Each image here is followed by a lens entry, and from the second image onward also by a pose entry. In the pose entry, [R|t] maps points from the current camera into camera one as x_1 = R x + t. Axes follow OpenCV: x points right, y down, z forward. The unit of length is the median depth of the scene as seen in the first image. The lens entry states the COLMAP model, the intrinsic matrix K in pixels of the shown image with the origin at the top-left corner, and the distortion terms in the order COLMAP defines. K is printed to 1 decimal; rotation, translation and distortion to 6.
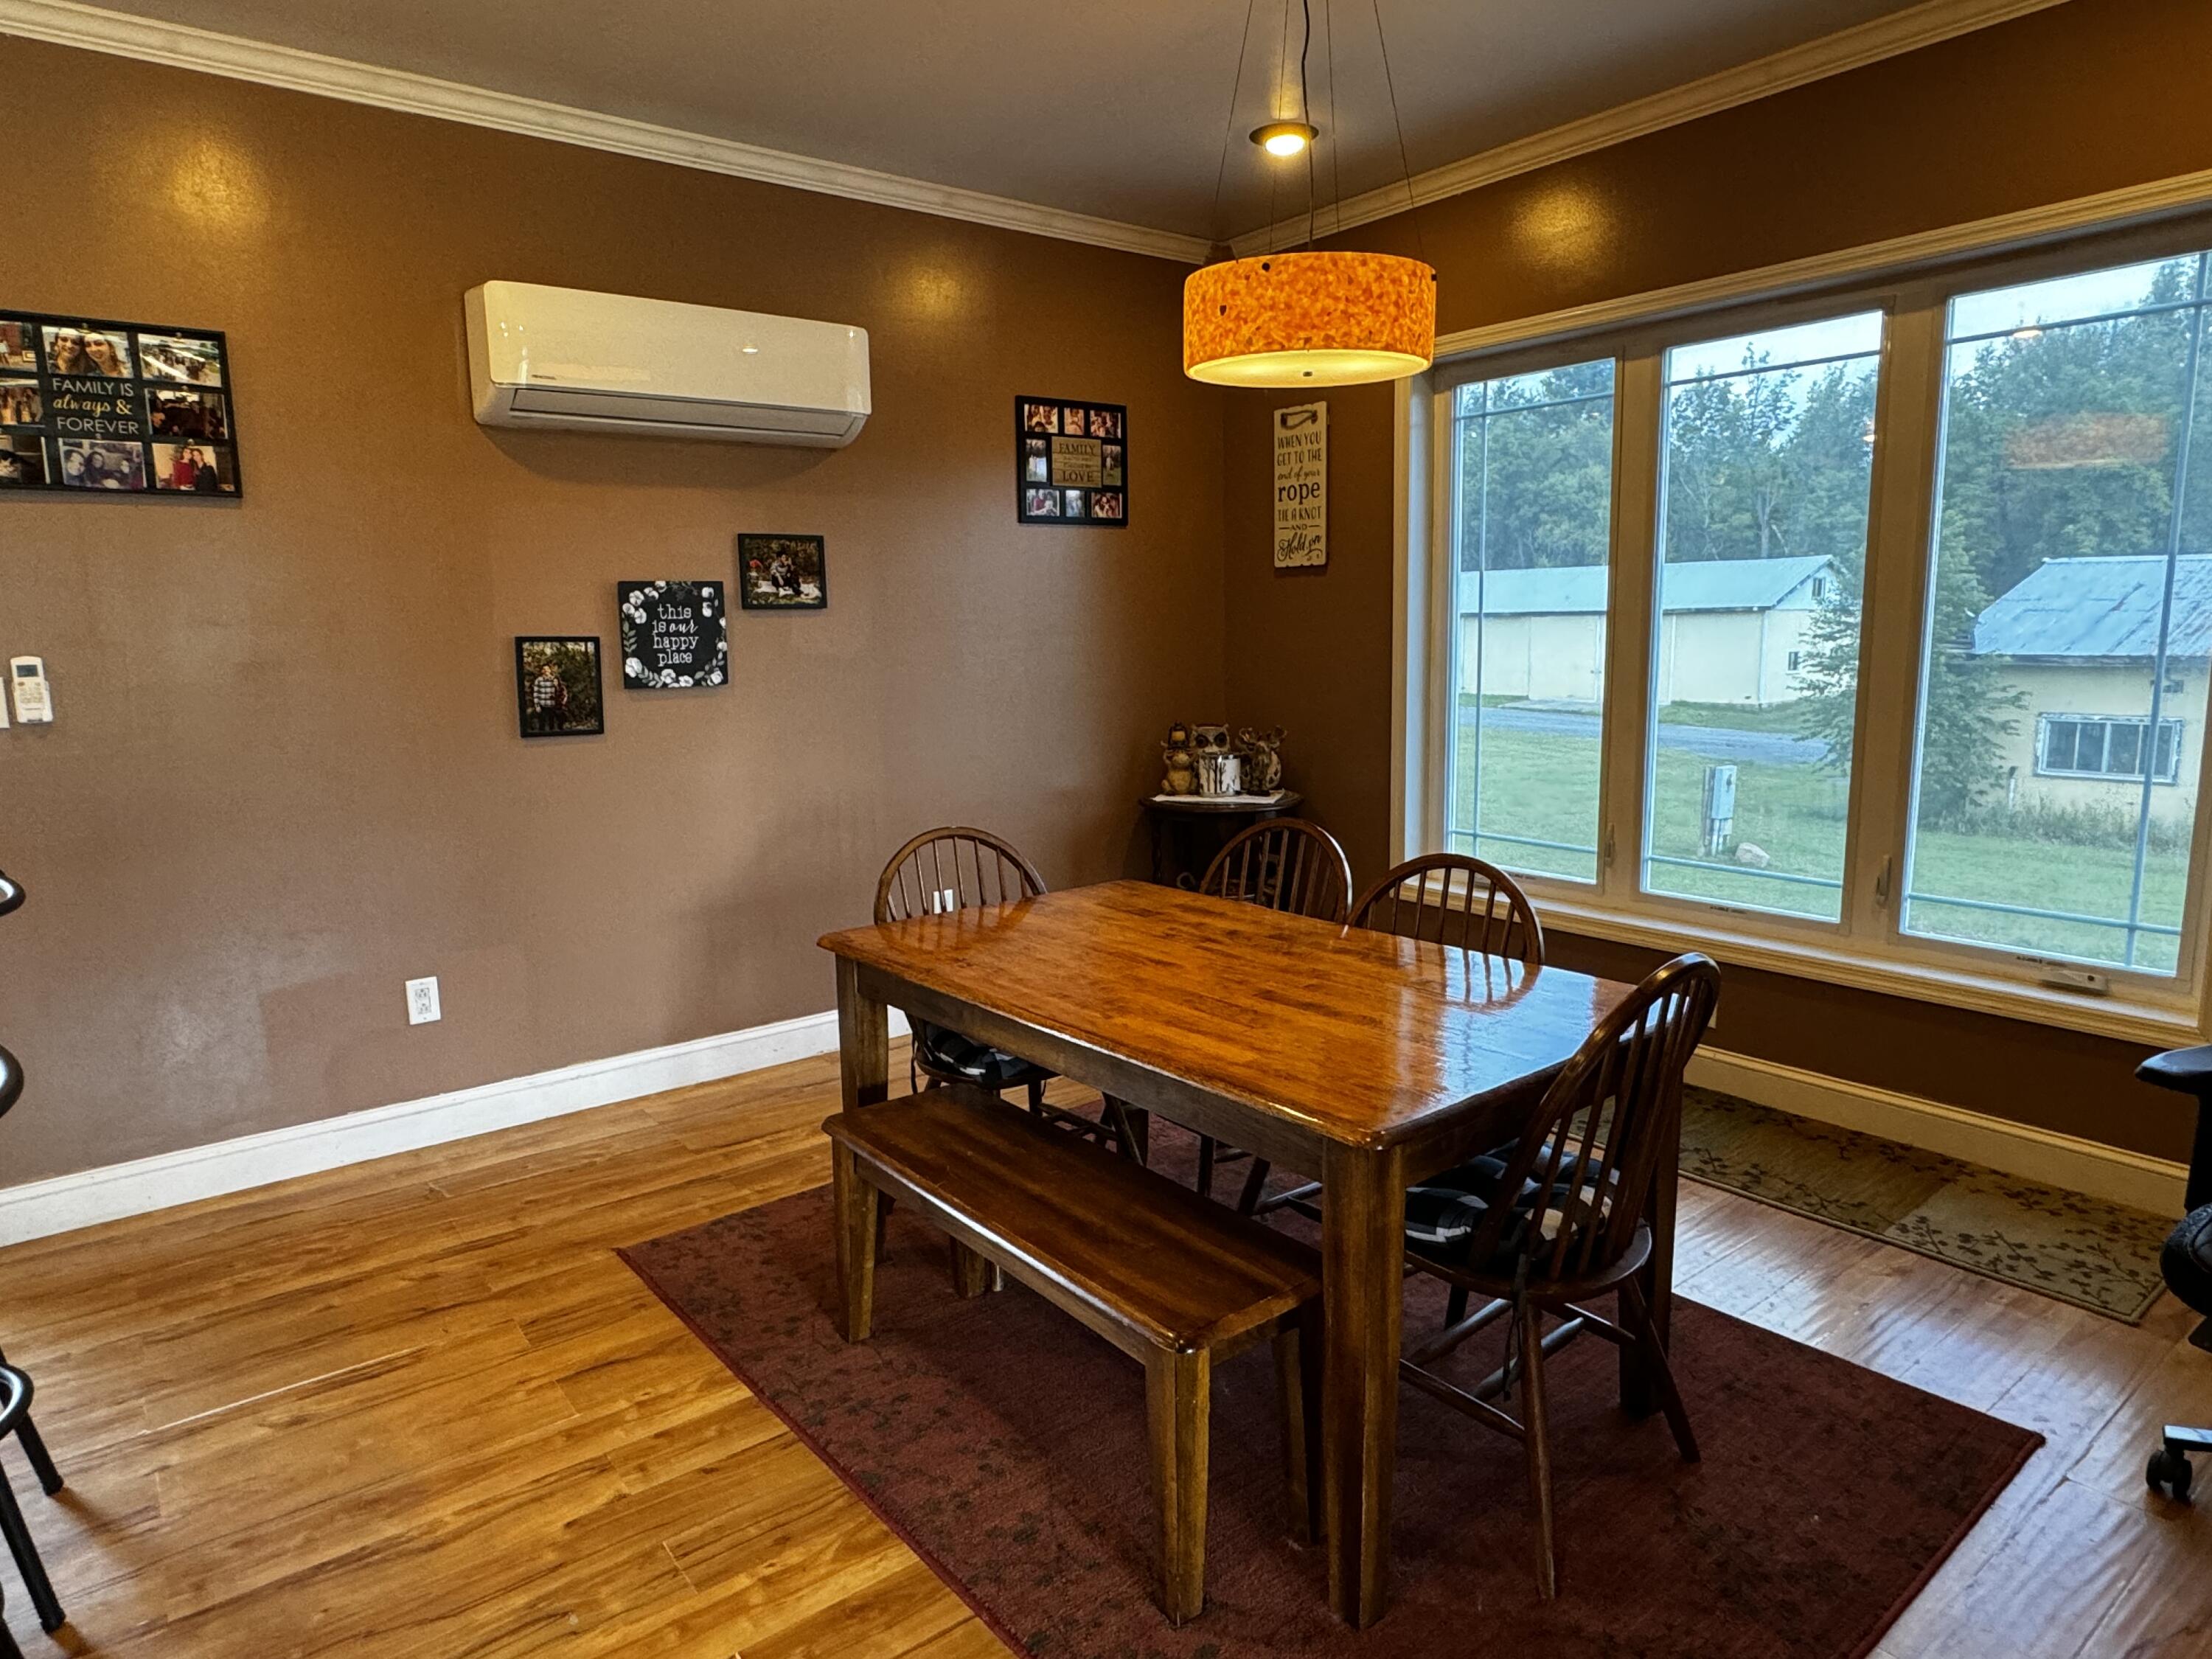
lens RADIAL K [[1343.8, 0, 1104.9], [0, 1343.8, 827.5], [0, 0, 1]] dist [-0.008032, -0.001465]
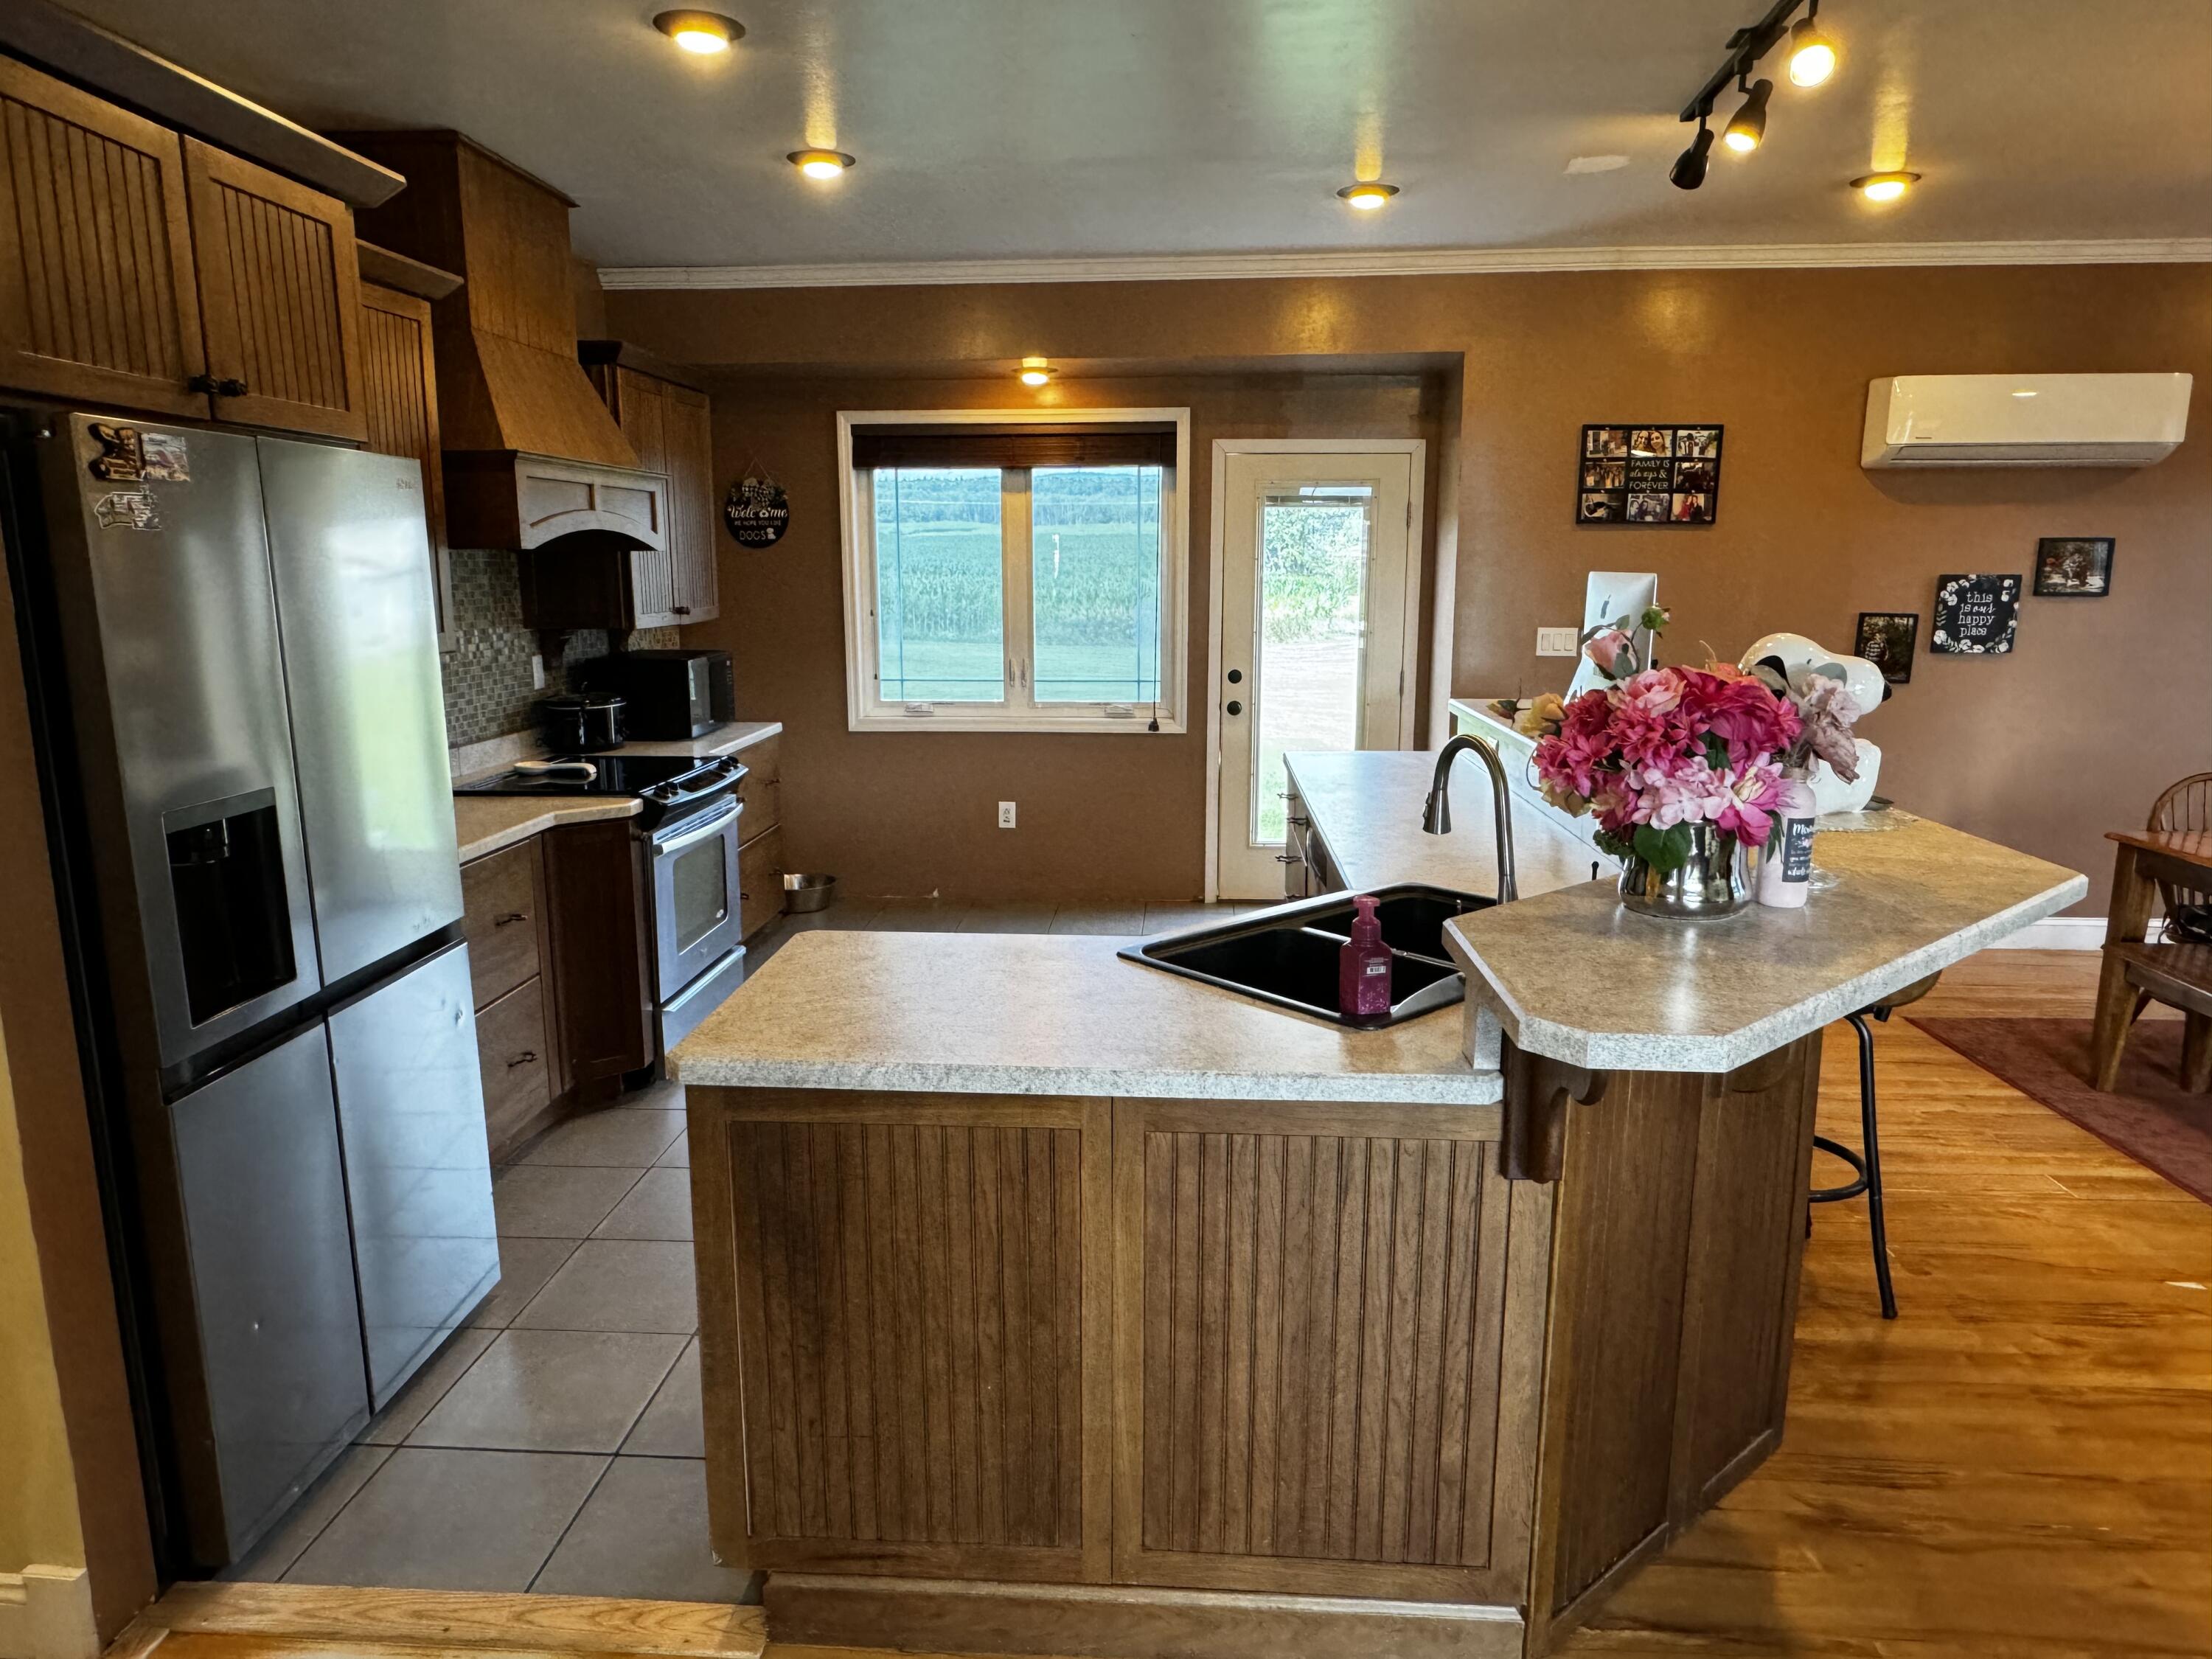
lens RADIAL K [[1414.3, 0, 1105.6], [0, 1414.3, 832.9], [0, 0, 1]] dist [-0.002161, -0.002126]
pose [[0.743992, 0.140440, -0.653262, -0.012751], [-0.114945, 0.989988, 0.081921, 0.062623], [0.658227, 0.014141, 0.752687, -0.686780]]
